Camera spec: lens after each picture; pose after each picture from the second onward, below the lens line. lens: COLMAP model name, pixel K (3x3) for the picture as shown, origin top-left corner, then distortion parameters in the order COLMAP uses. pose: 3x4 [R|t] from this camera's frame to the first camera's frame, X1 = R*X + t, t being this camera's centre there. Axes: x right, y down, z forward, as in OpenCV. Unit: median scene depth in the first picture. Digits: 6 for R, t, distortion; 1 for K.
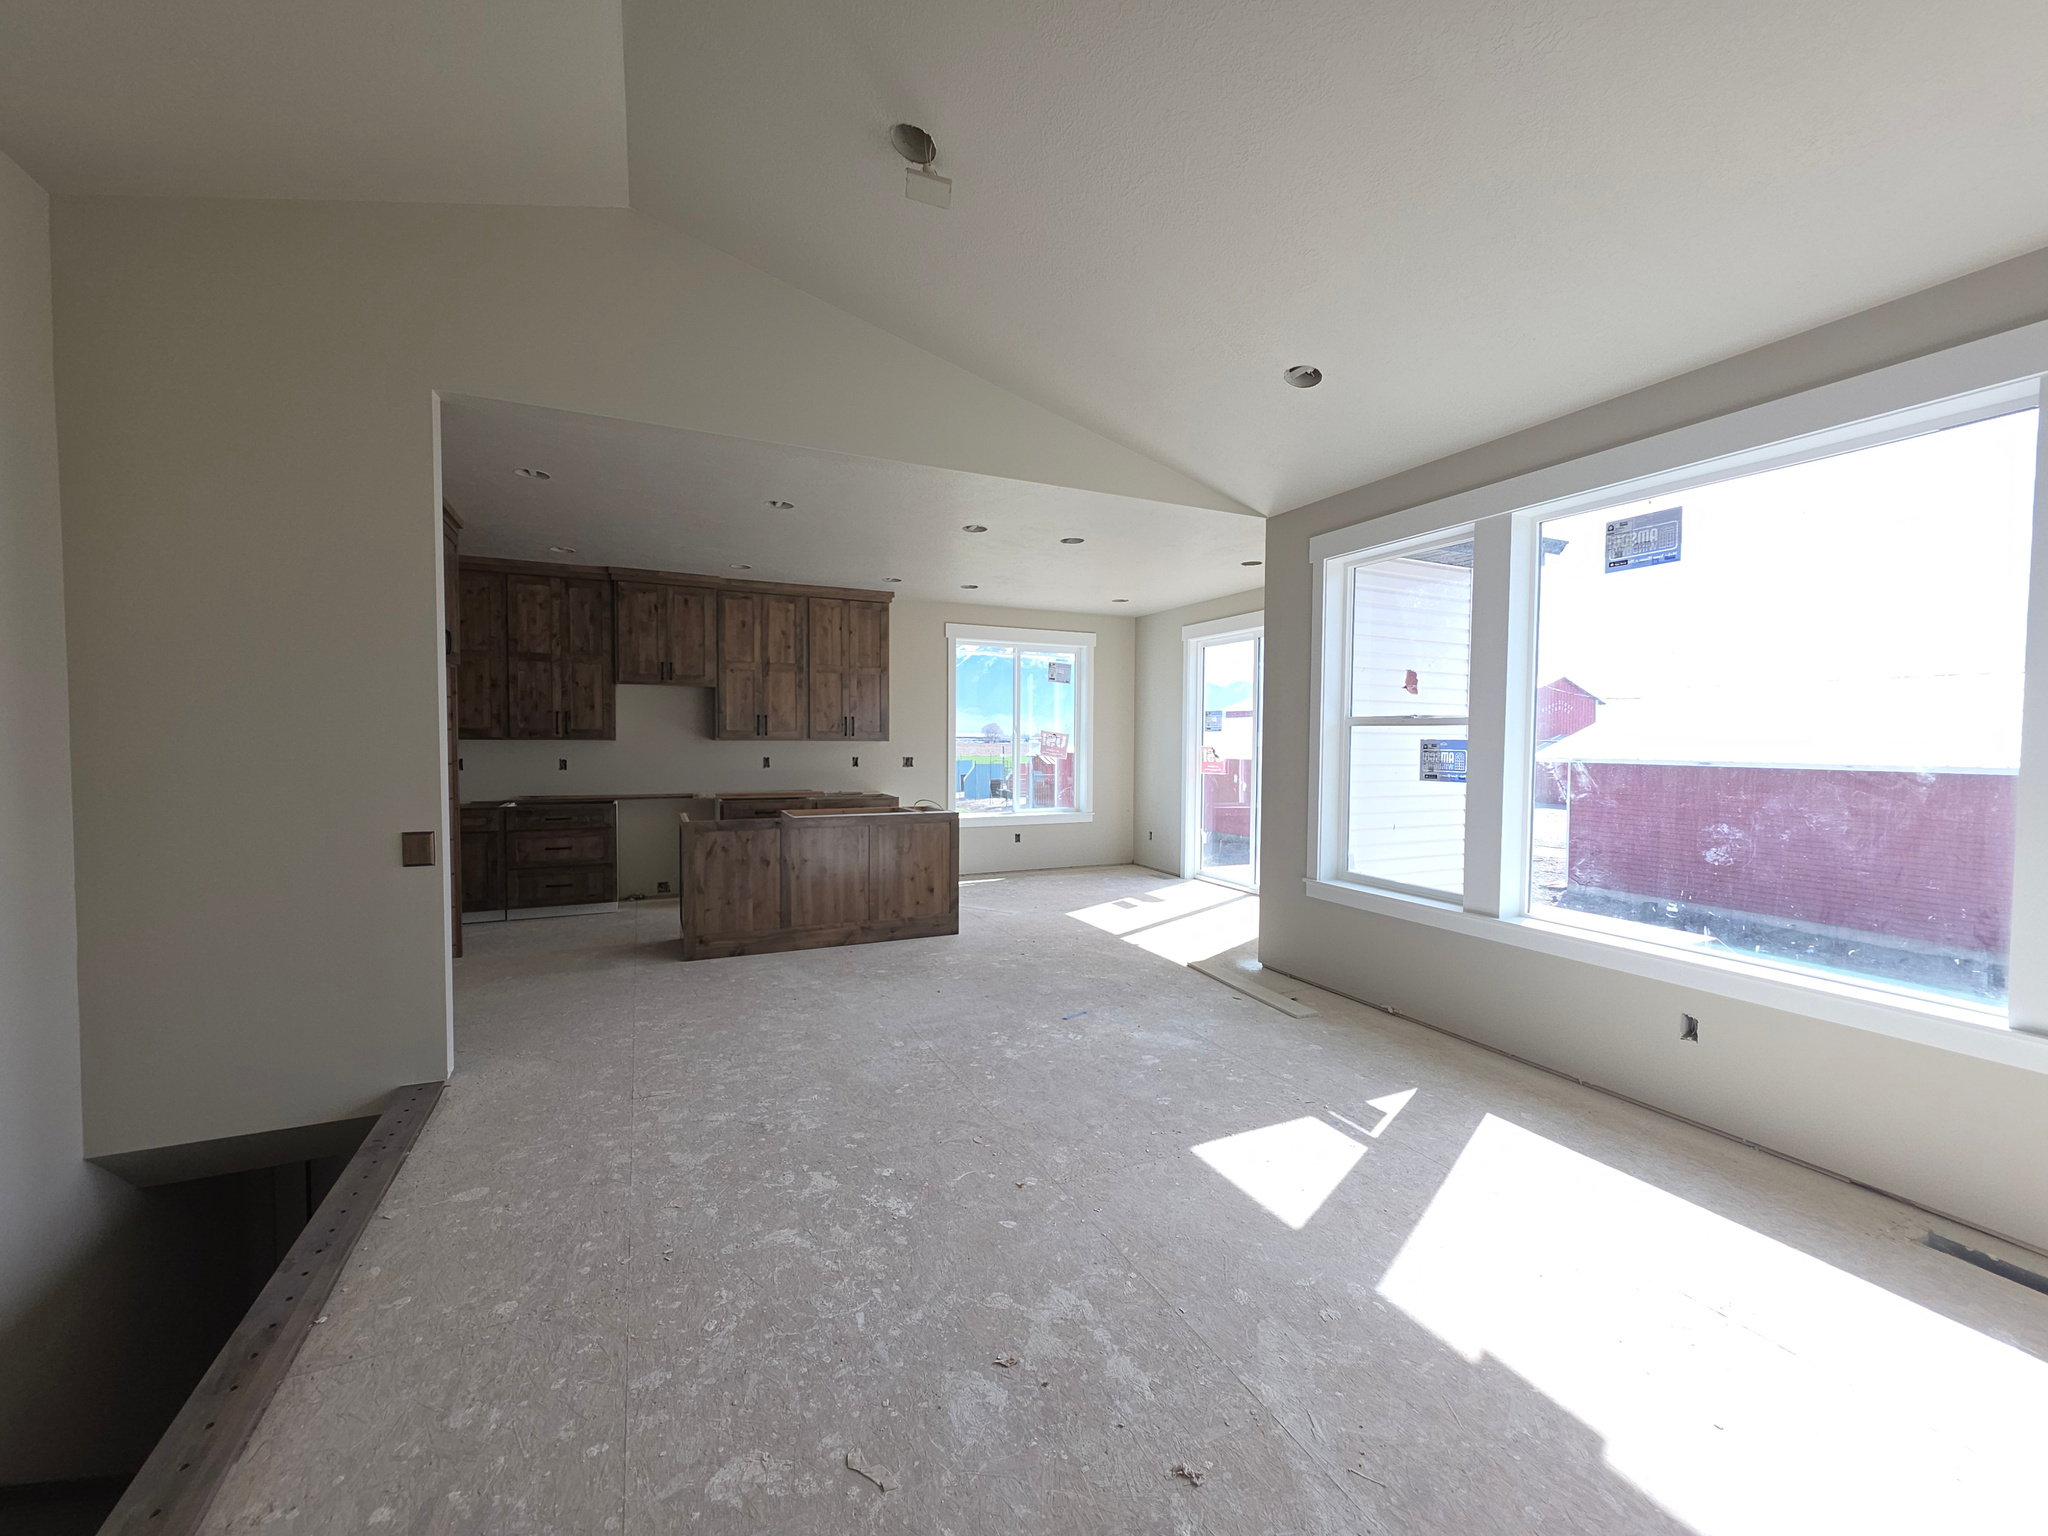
lens RADIAL K [[816.6, 0, 1024.3], [0, 816.6, 770.5], [0, 0, 1]] dist [-0.003106, 0.001265]
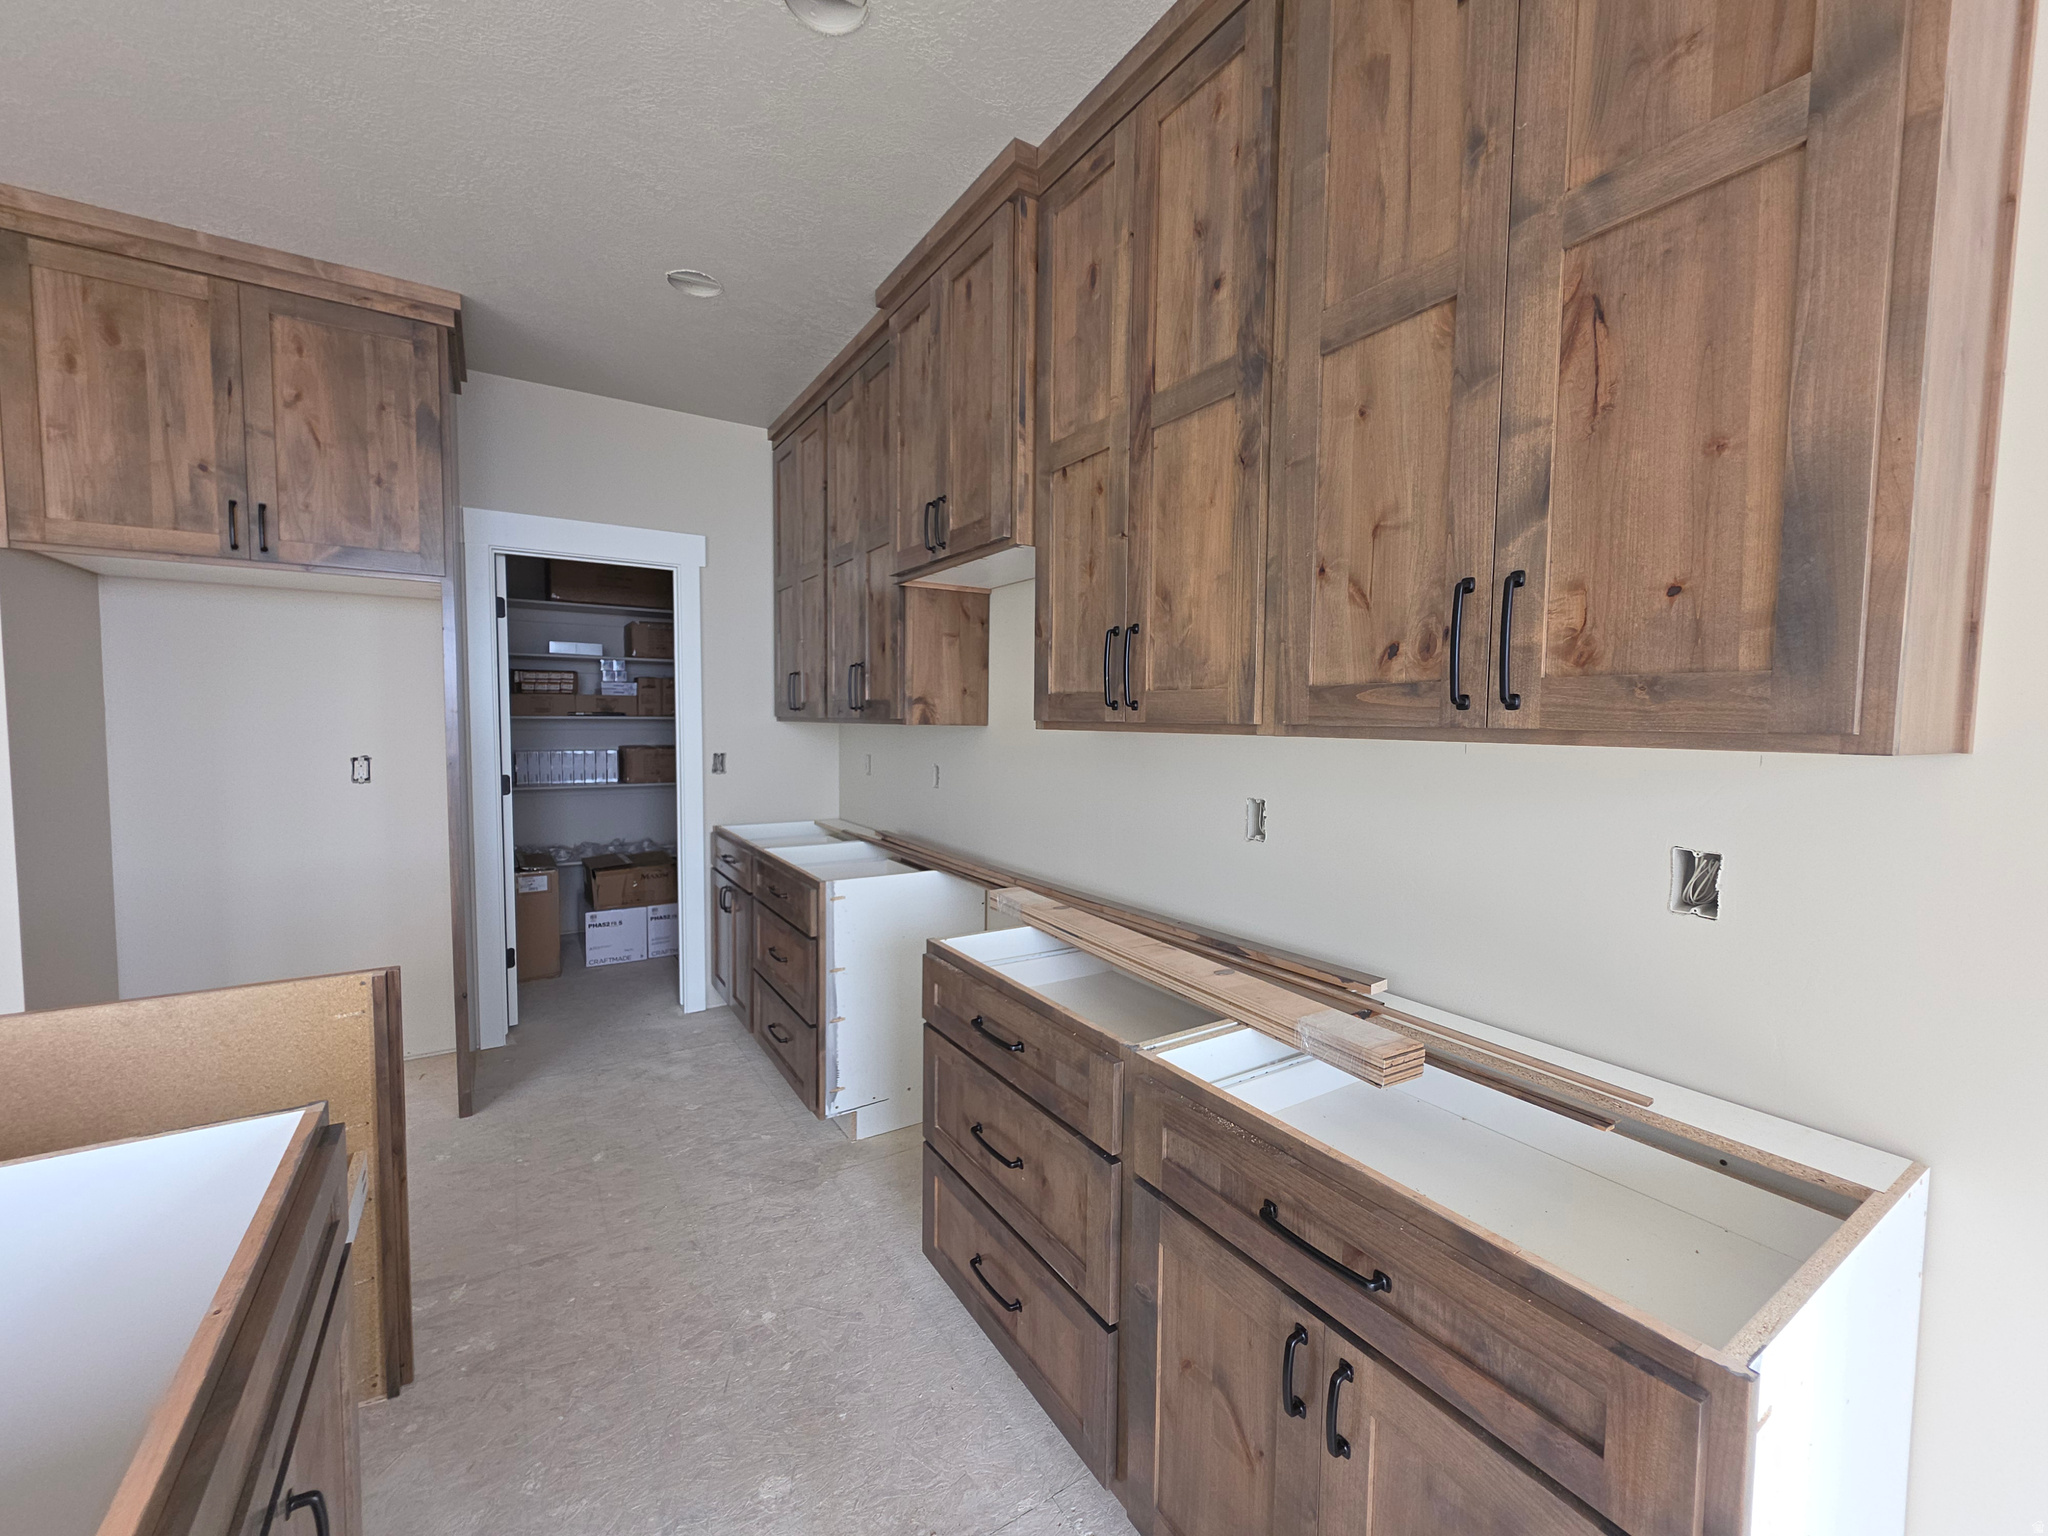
lens RADIAL K [[816.6, 0, 1022.5], [0, 816.6, 769.8], [0, 0, 1]] dist [-0.003106, 0.001265]
pose [[0.133412, 0.057056, -0.989417, -0.090623], [-0.049296, 0.997488, 0.050875, -0.039545], [0.989834, 0.041987, 0.135890, 1.028829]]
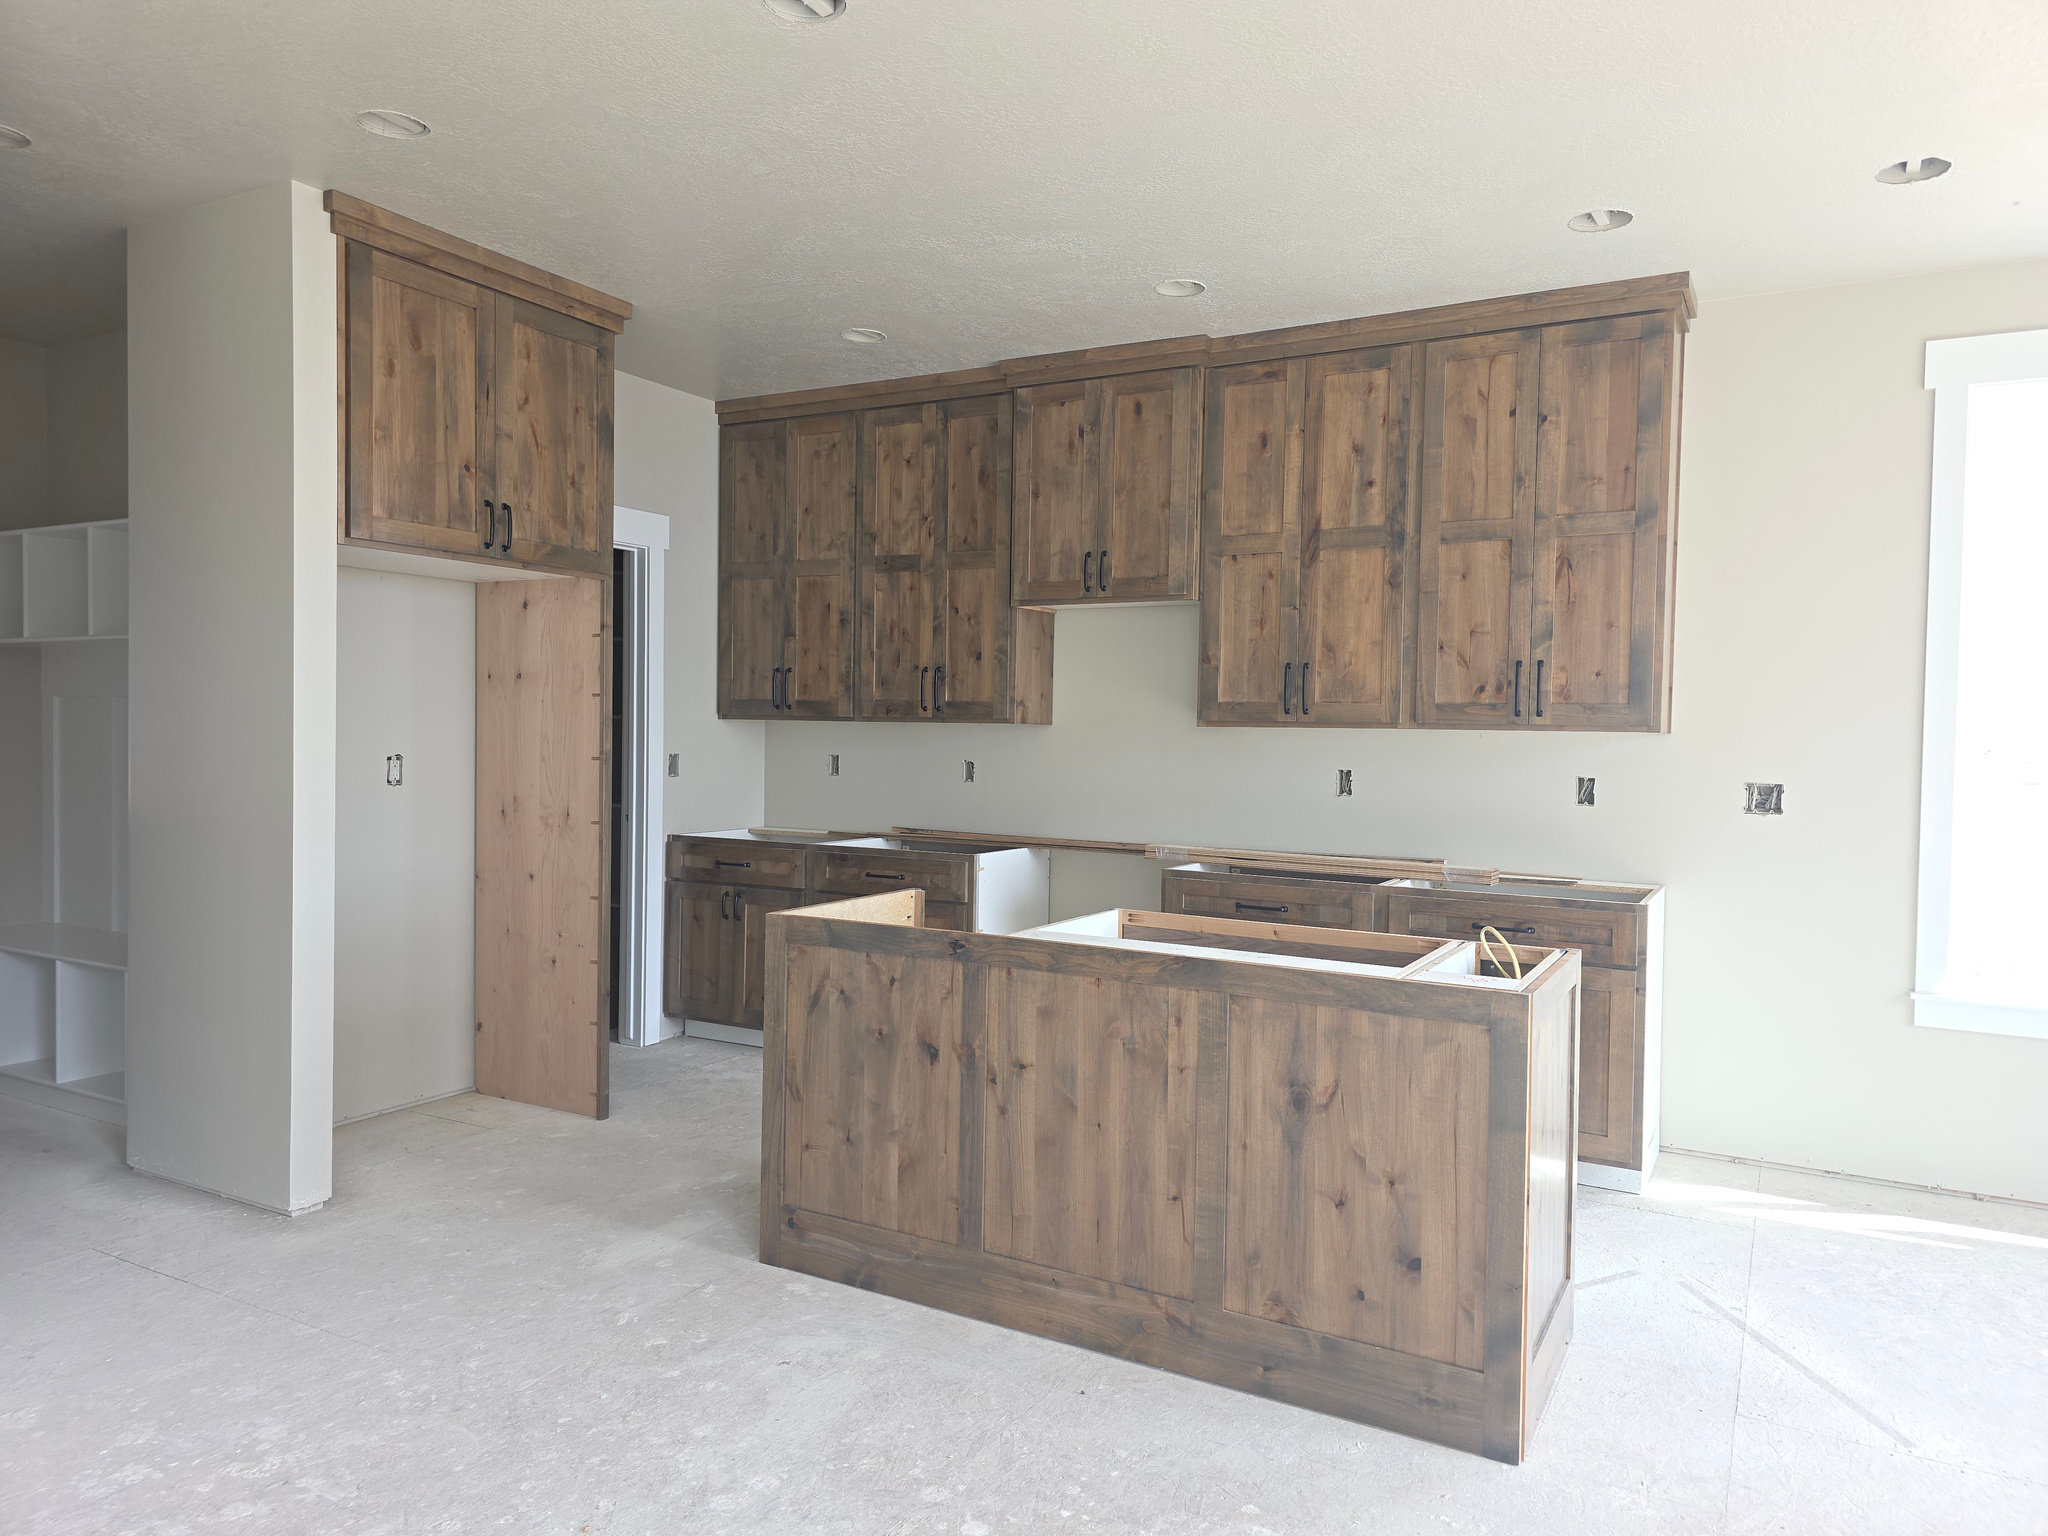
lens RADIAL K [[1361.5, 0, 1025.0], [0, 1361.5, 774.3], [0, 0, 1]] dist [0.040673, -0.024975]
pose [[0.583225, 0.029307, -0.811782, 0.157879], [-0.045124, 0.998975, 0.003645, -0.010991], [0.811057, 0.034505, 0.583949, 0.552568]]
